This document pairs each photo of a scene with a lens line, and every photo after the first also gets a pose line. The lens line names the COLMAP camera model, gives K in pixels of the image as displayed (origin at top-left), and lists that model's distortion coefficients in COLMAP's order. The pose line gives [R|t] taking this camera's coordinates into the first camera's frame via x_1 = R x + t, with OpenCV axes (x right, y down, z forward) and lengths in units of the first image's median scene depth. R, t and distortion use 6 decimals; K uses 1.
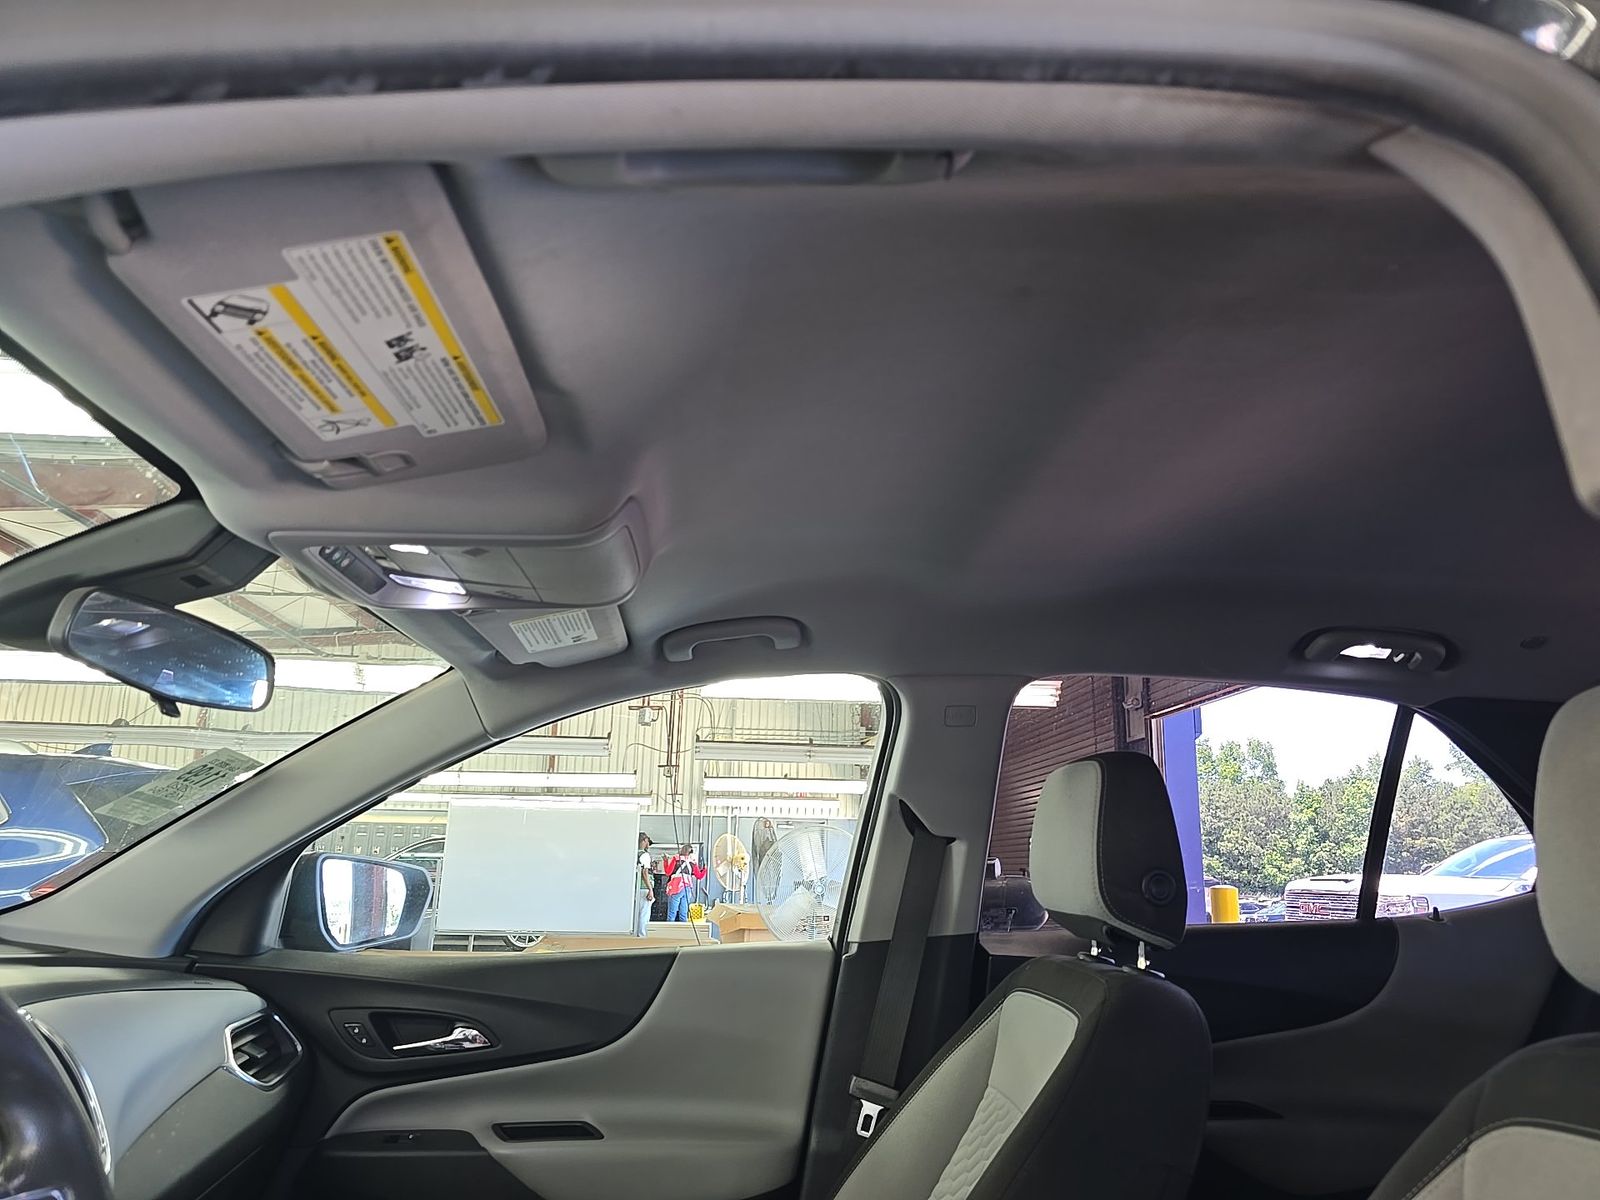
lens RADIAL K [[1064.6, 0, 807.8], [0, 1064.6, 620.7], [0, 0, 1]] dist [0.038128, -0.033193]
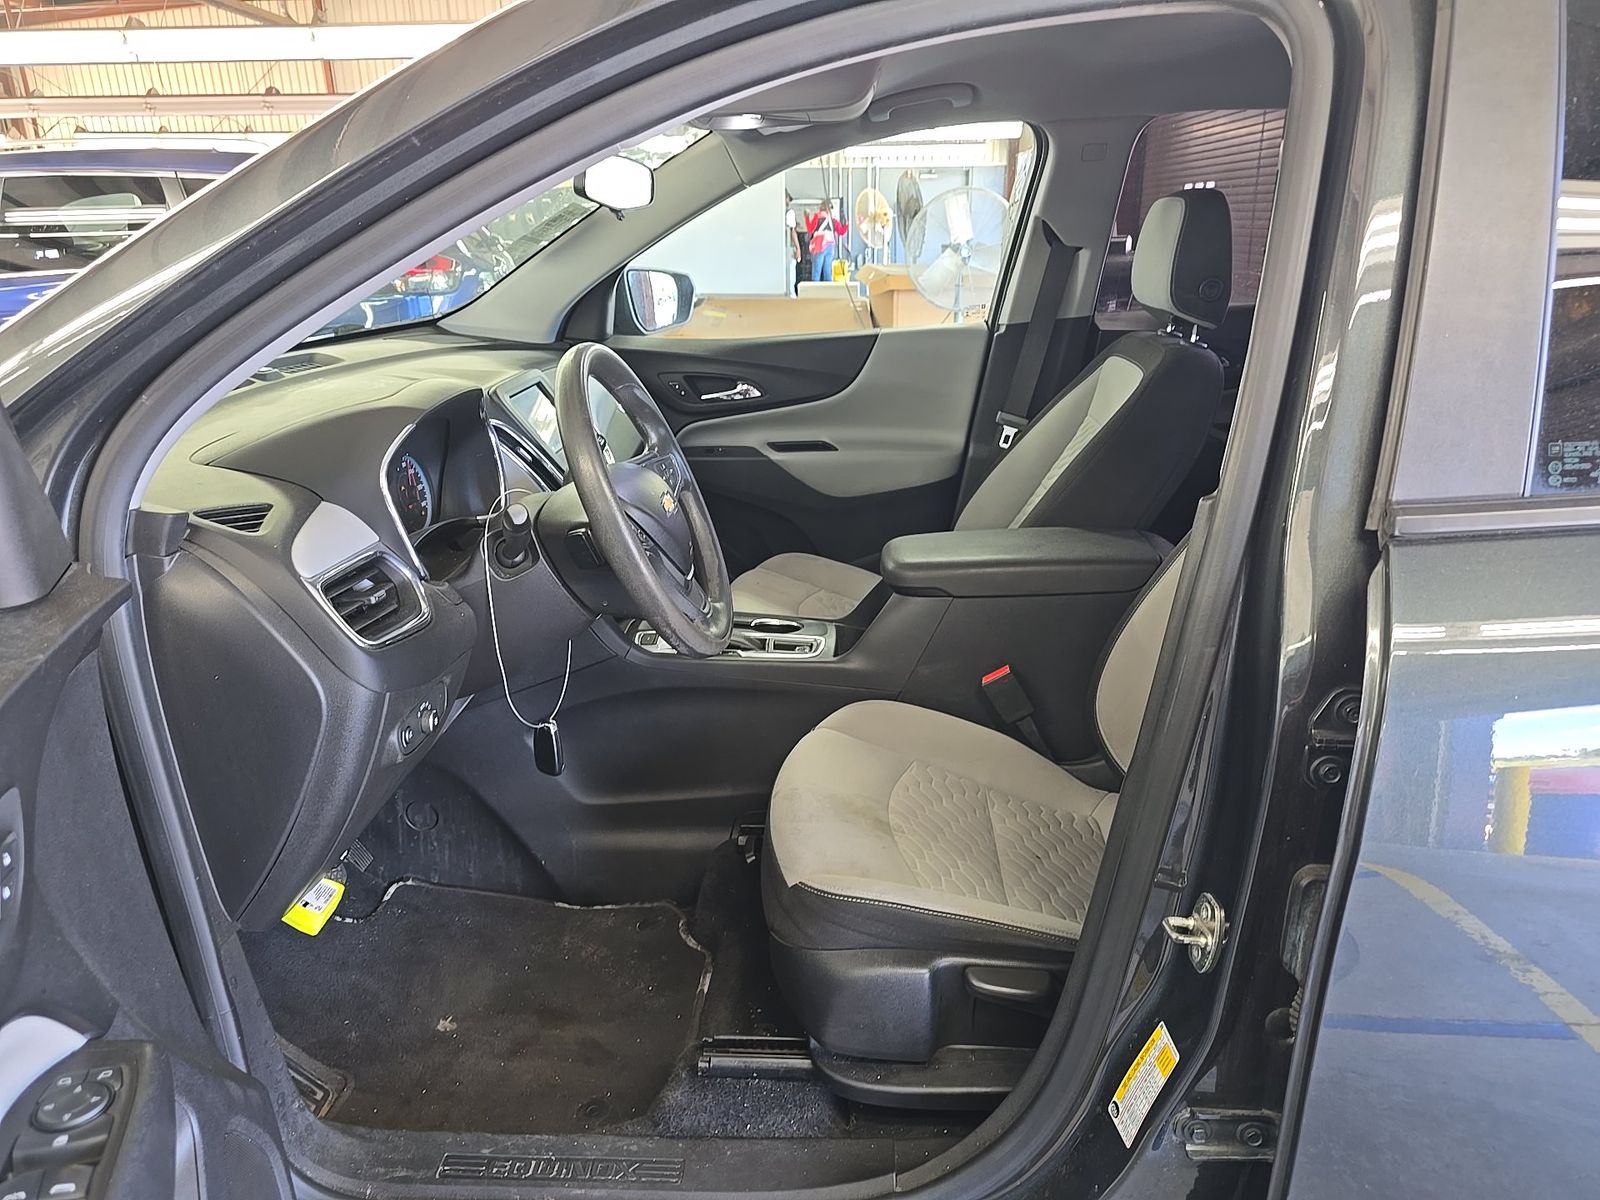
lens RADIAL K [[1064.6, 0, 807.8], [0, 1064.6, 620.7], [0, 0, 1]] dist [0.038128, -0.033193]
pose [[0.992048, 0.012854, -0.125205, -0.031941], [0.058825, 0.832083, 0.551523, -0.172891], [0.111270, -0.554502, 0.824710, -0.429370]]
